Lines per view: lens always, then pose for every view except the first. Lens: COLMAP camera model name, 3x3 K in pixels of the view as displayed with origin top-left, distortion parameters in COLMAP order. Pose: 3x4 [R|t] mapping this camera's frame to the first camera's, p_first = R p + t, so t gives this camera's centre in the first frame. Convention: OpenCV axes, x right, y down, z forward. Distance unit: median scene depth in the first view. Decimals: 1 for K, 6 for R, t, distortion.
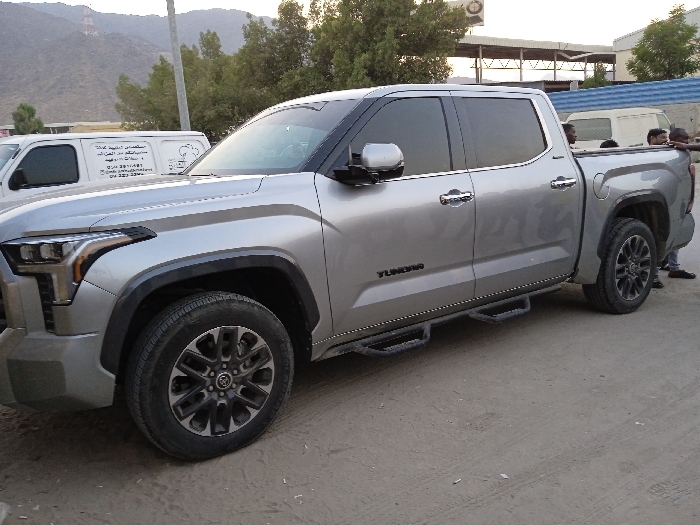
lens RADIAL K [[567.3, 0, 350.0], [0, 567.3, 262.5], [0, 0, 1]] dist [0.004243, -0.004577]
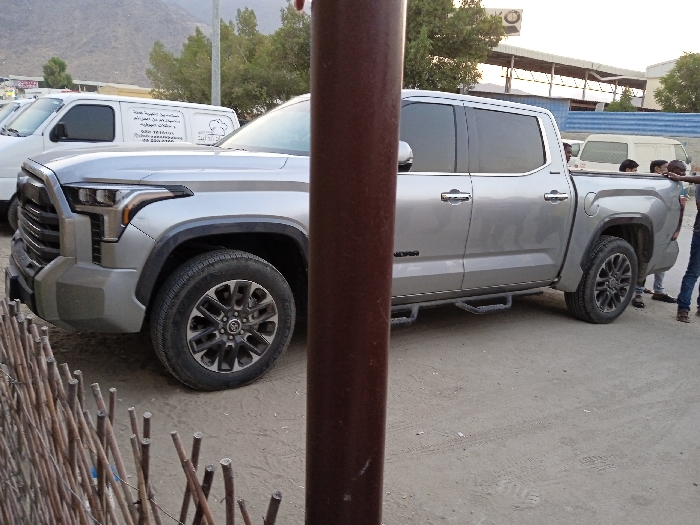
lens RADIAL K [[567.3, 0, 350.0], [0, 567.3, 262.5], [0, 0, 1]] dist [0.004243, -0.004577]
pose [[0.992015, 0.125597, -0.011449, 0.007274], [-0.125431, 0.992000, 0.014282, 0.020482], [0.013151, -0.012732, 0.999832, -0.104154]]
